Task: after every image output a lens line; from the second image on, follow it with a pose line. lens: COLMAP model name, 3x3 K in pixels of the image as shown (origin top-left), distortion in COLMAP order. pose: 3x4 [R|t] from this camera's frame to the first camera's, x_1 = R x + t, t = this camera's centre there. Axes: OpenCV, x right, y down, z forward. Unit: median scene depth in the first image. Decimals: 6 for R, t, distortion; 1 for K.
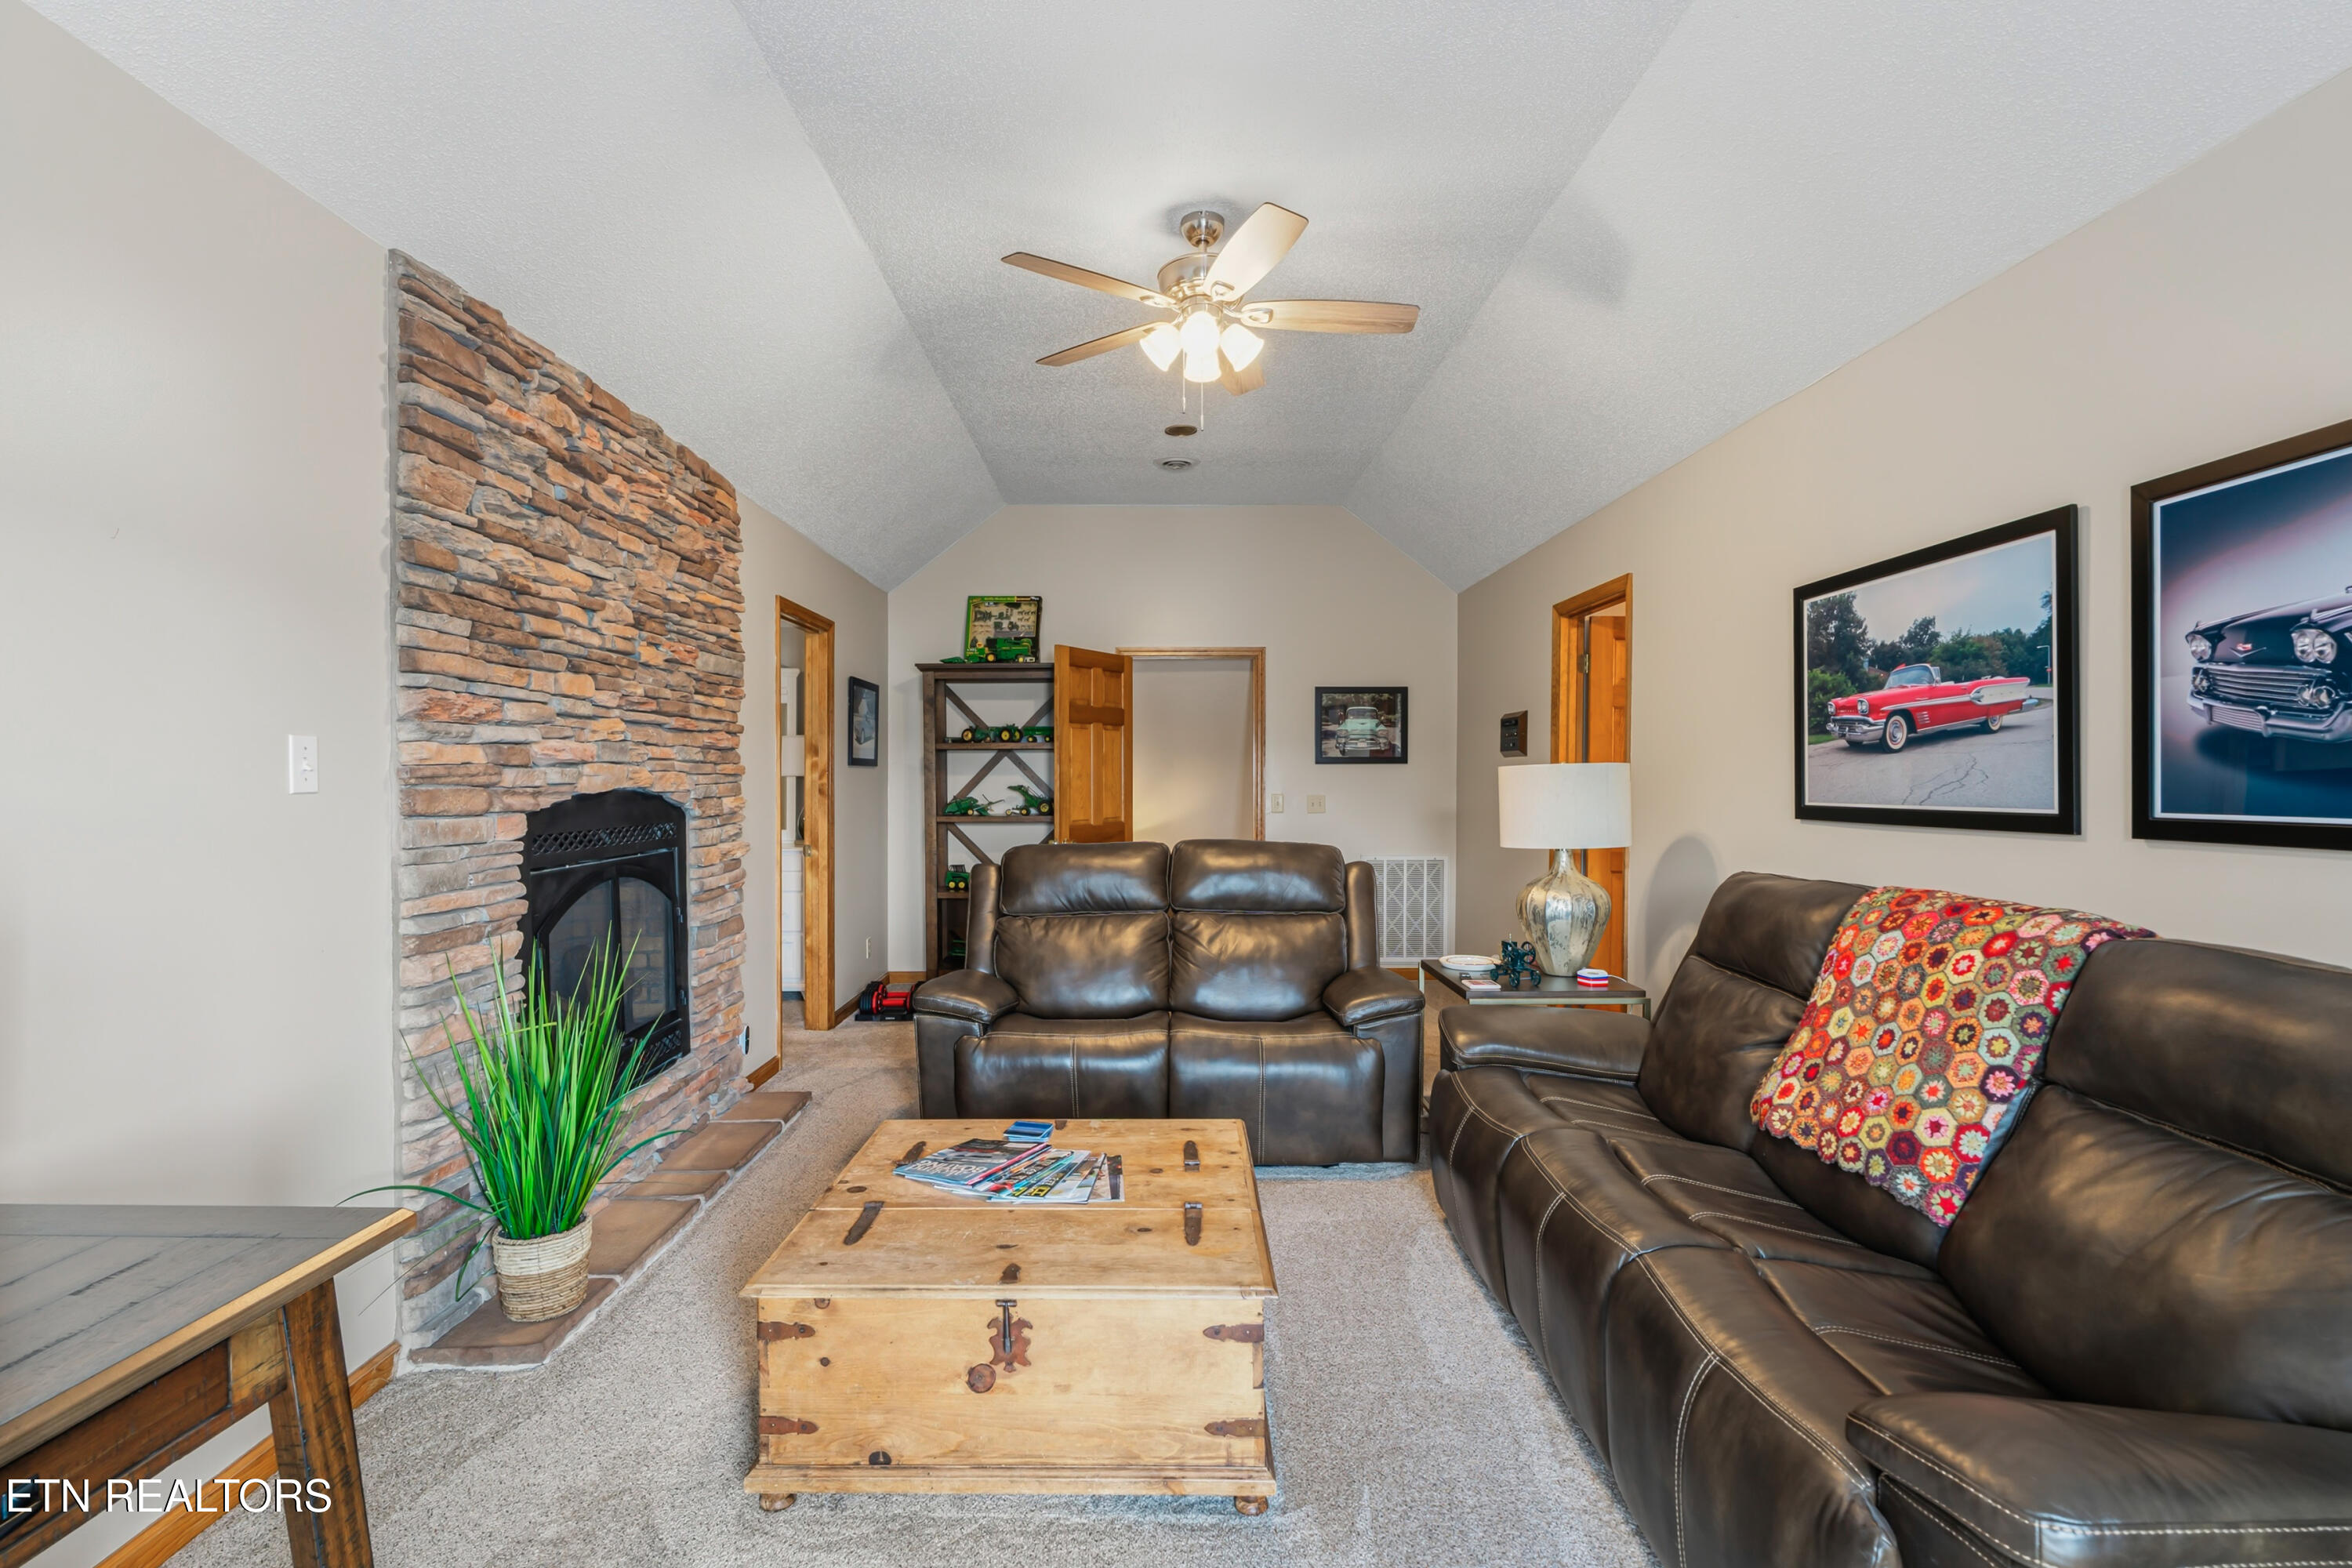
lens RADIAL K [[1077.5, 0, 1165.5], [0, 1077.5, 785.5], [0, 0, 1]] dist [-0.012732, 0.002630]
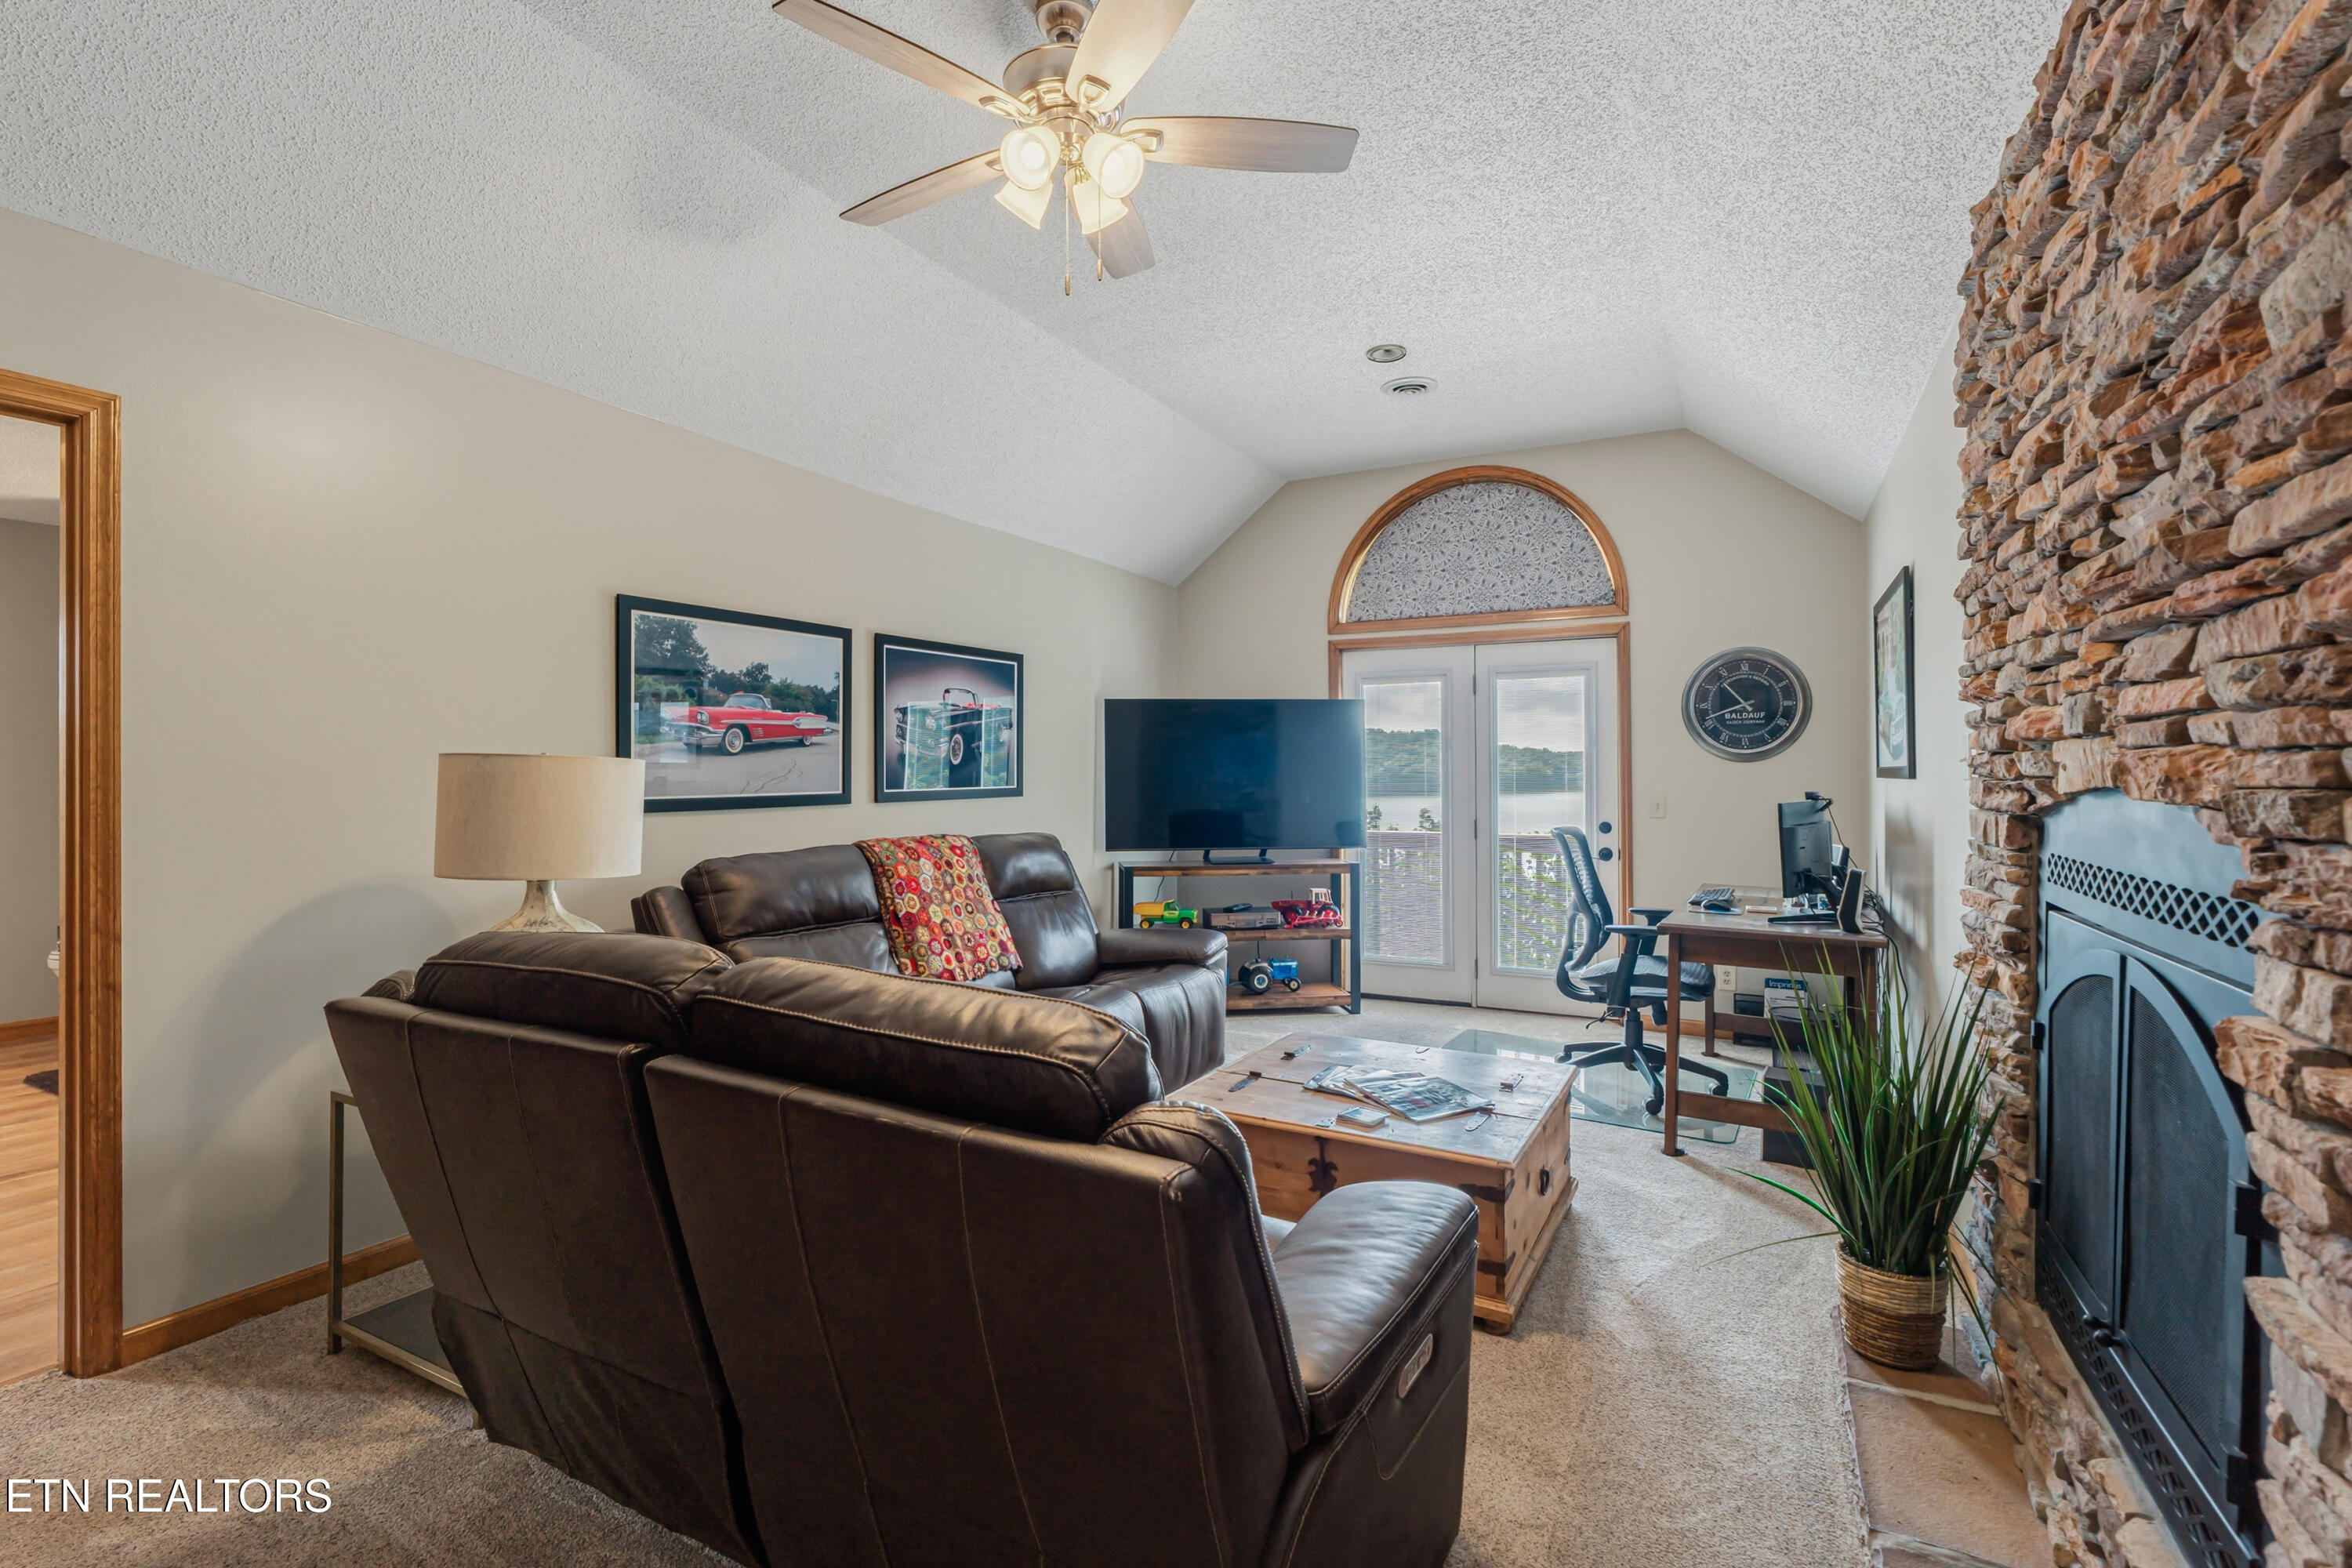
lens RADIAL K [[1077.5, 0, 1158.7], [0, 1077.5, 768.6], [0, 0, 1]] dist [-0.012732, 0.002630]
pose [[-0.869529, 0.003302, 0.493870, -0.475305], [0.006281, 0.999971, 0.004373, -0.017626], [-0.493841, 0.006904, -0.869525, 2.018917]]
